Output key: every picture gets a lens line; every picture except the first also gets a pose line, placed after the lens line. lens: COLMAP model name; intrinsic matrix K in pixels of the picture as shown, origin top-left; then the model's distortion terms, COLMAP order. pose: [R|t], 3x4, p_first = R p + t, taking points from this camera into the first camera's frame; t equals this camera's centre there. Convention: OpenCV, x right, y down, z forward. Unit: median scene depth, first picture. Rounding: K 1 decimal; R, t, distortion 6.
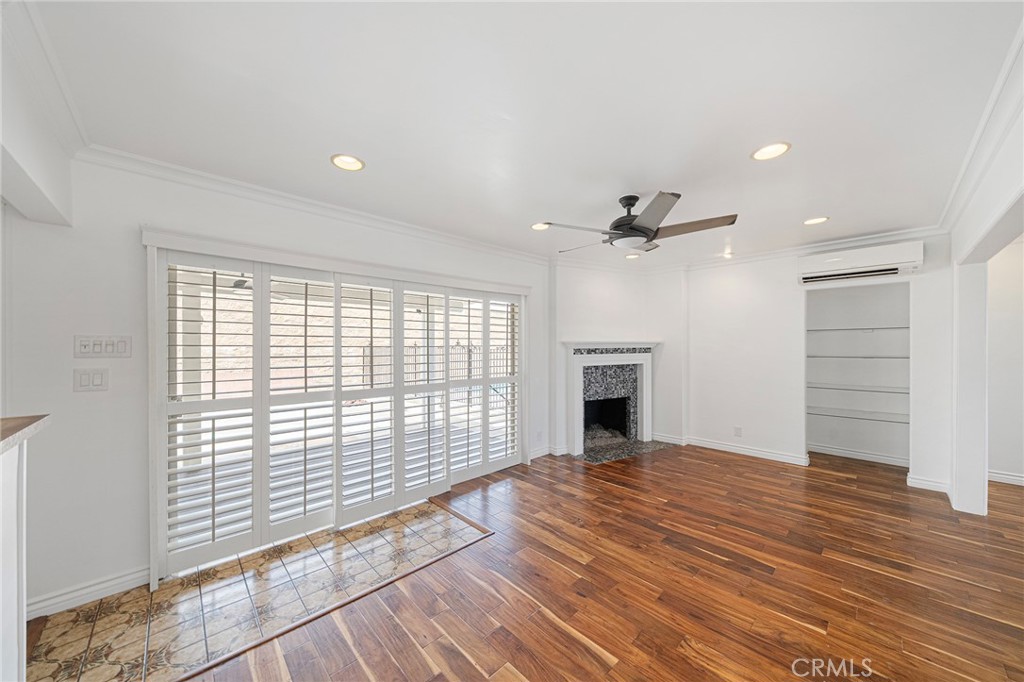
lens RADIAL K [[363.4, 0, 506.2], [0, 363.4, 345.4], [0, 0, 1]] dist [-0.001860, -0.000121]
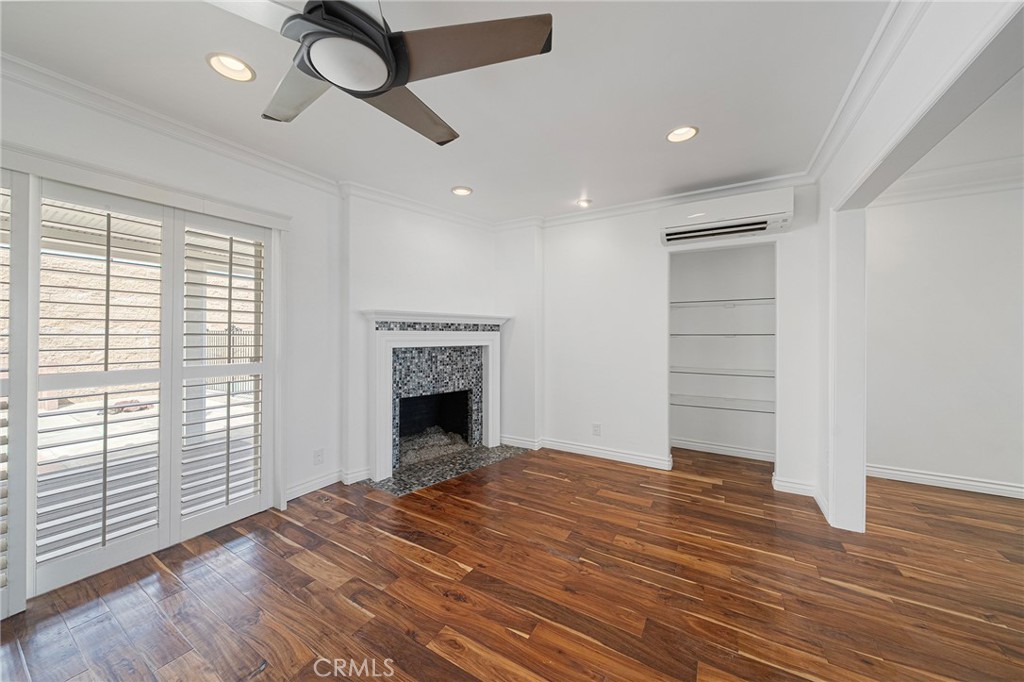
lens RADIAL K [[359.0, 0, 508.5], [0, 359.0, 332.2], [0, 0, 1]] dist [-0.001082, -0.000139]
pose [[0.963145, 0.008907, 0.268836, 0.258392], [-0.006680, 0.999935, -0.009198, 0.035382], [-0.268900, 0.007063, 0.963142, 0.317084]]
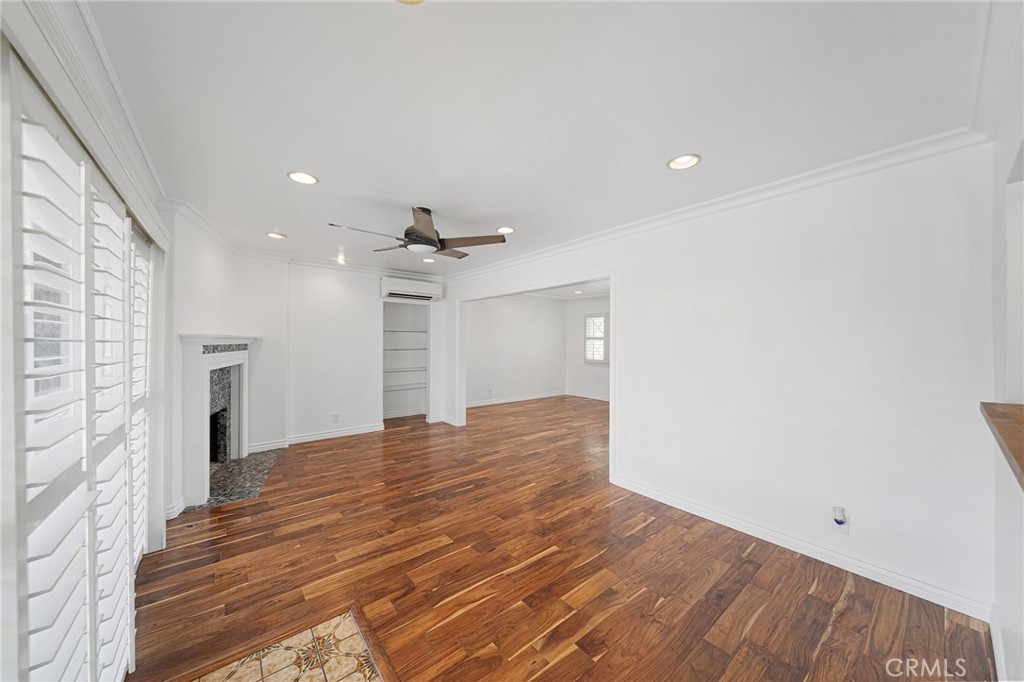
lens RADIAL K [[350.8, 0, 515.8], [0, 350.8, 342.8], [0, 0, 1]] dist [-0.000217, 0.000038]
pose [[0.062635, 0.002508, 0.998033, -0.449690], [-0.004569, 0.999987, -0.002226, 0.003669], [-0.998026, -0.004420, 0.062646, 0.406538]]
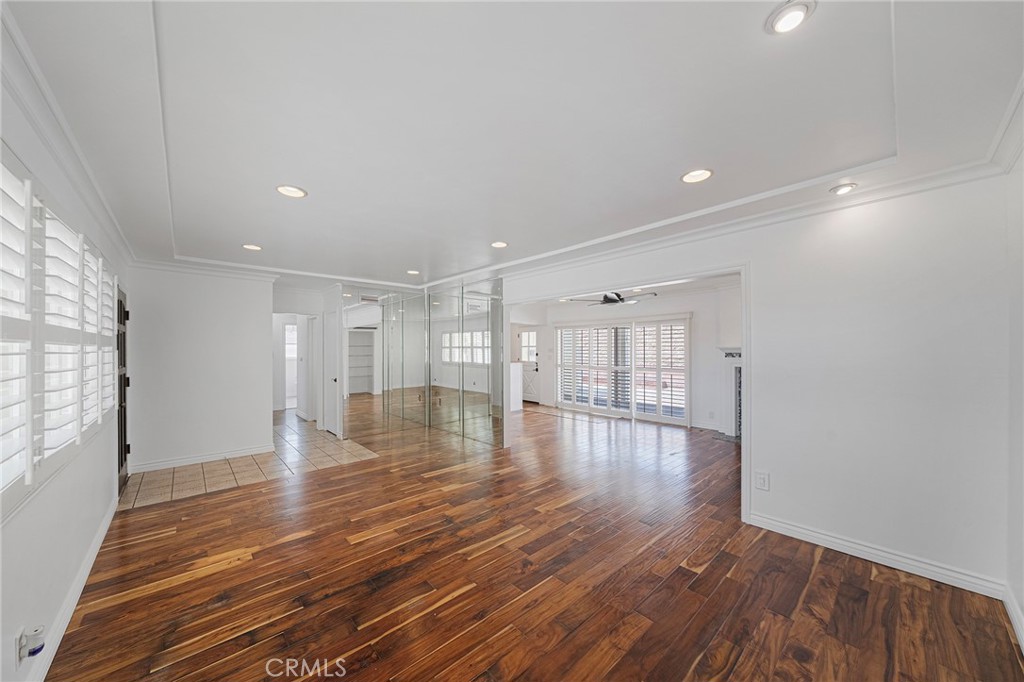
lens RADIAL K [[359.5, 0, 494.3], [0, 359.5, 351.1], [0, 0, 1]] dist [0.000147, -0.000018]
pose [[-0.045044, 0.008941, -0.998945, 1.613566], [0.002964, 0.999957, 0.008817, -0.012115], [0.998981, -0.002563, -0.045069, 0.242114]]
